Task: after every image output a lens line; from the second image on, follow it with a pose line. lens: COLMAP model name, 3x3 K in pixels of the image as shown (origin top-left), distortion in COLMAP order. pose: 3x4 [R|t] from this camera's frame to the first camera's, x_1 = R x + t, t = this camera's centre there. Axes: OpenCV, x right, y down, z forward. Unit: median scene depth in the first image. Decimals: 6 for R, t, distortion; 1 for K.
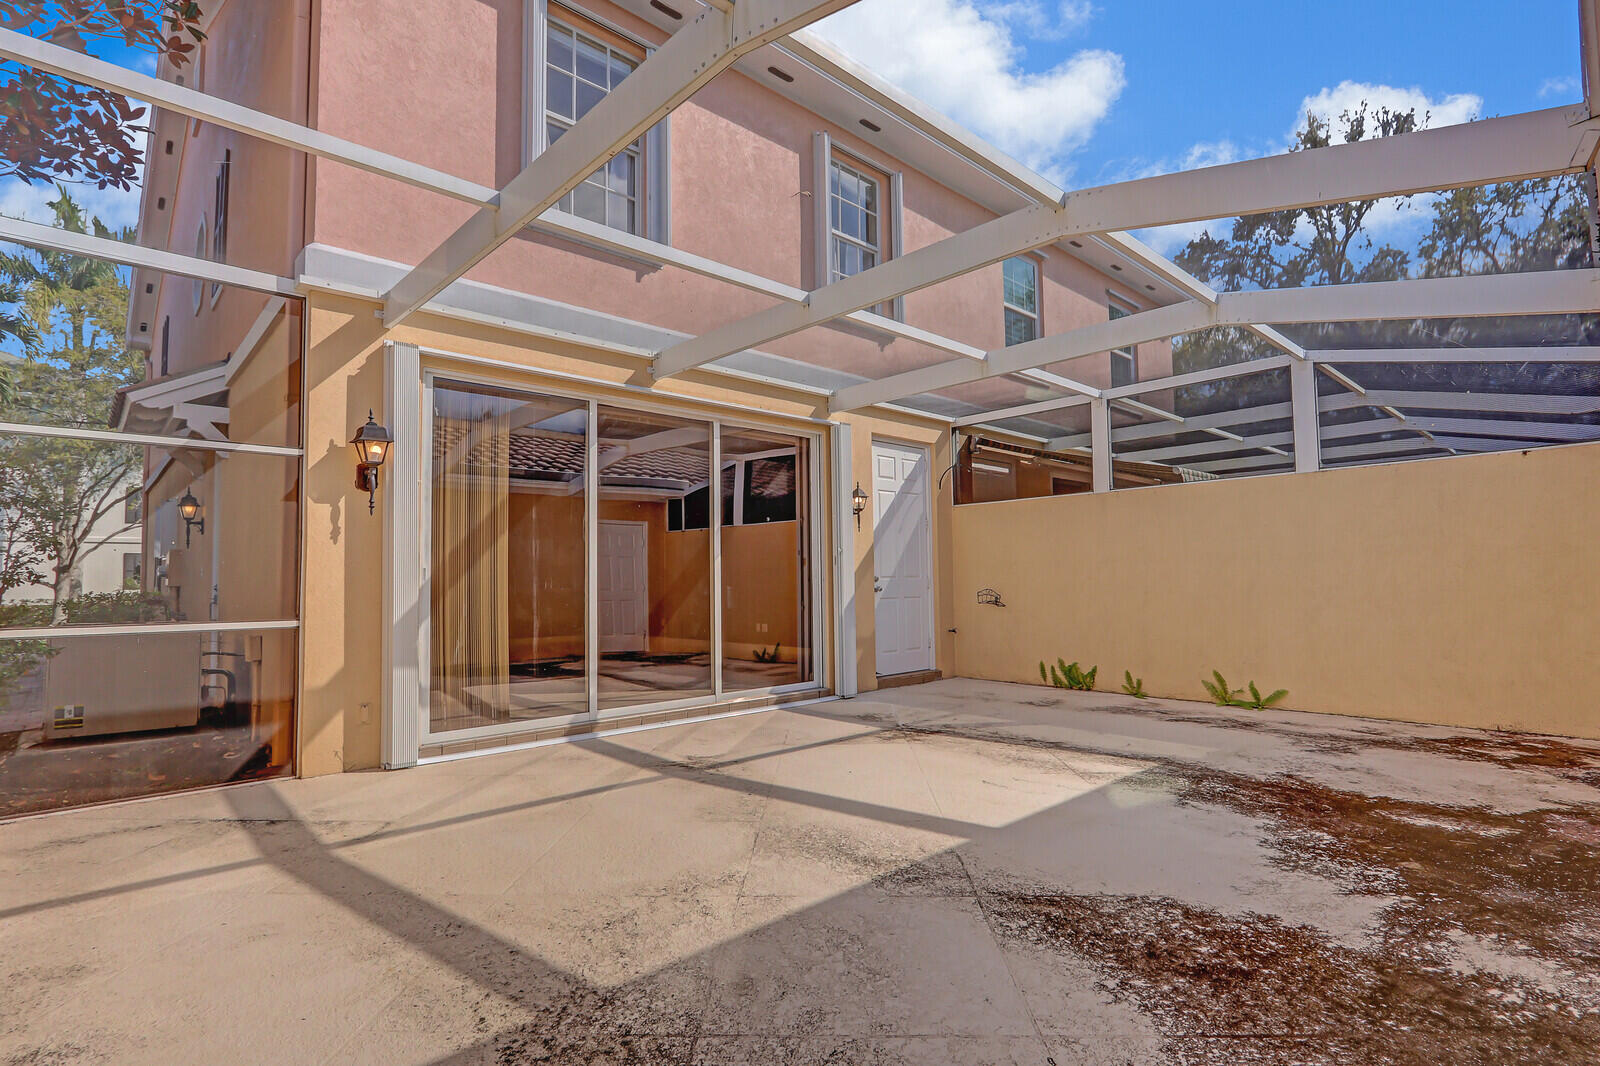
lens RADIAL K [[784.0, 0, 805.3], [0, 784.0, 543.9], [0, 0, 1]] dist [-0.001580, -0.000206]
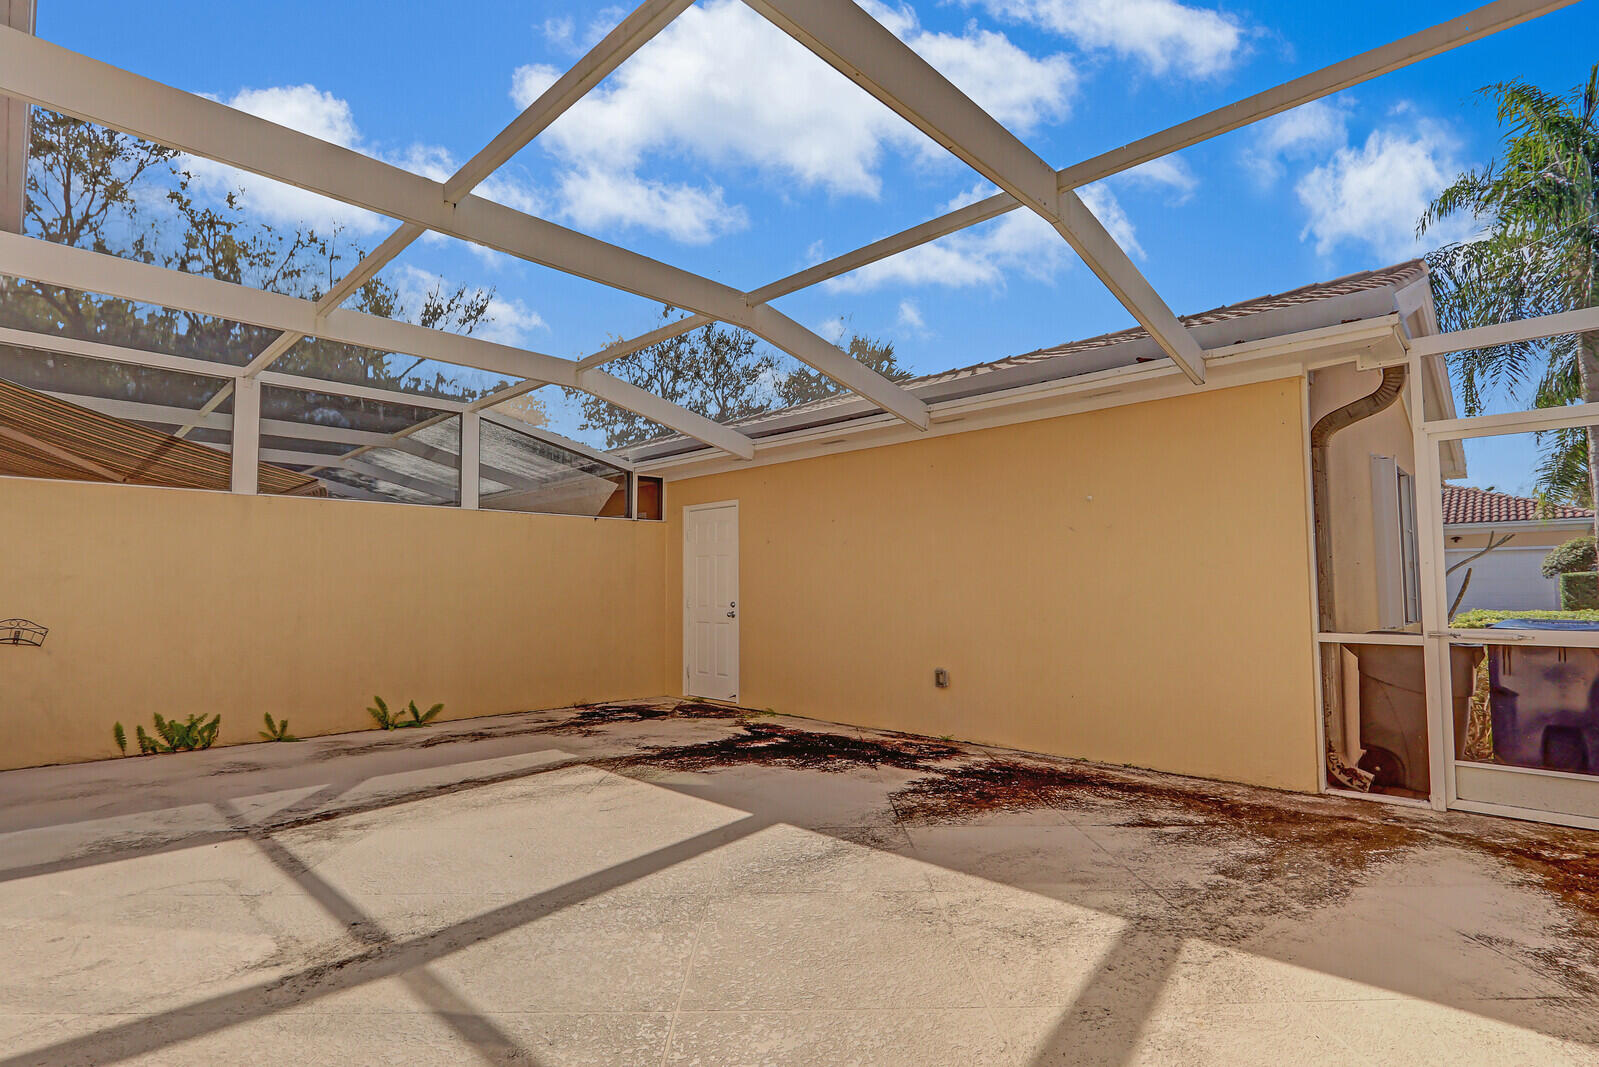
lens RADIAL K [[783.5, 0, 804.8], [0, 783.5, 544.4], [0, 0, 1]] dist [-0.001580, -0.000206]
pose [[-0.052653, 0.077587, 0.995594, -1.153566], [-0.045151, 0.995773, -0.079989, 0.061706], [-0.997592, -0.049164, -0.048928, 1.209625]]
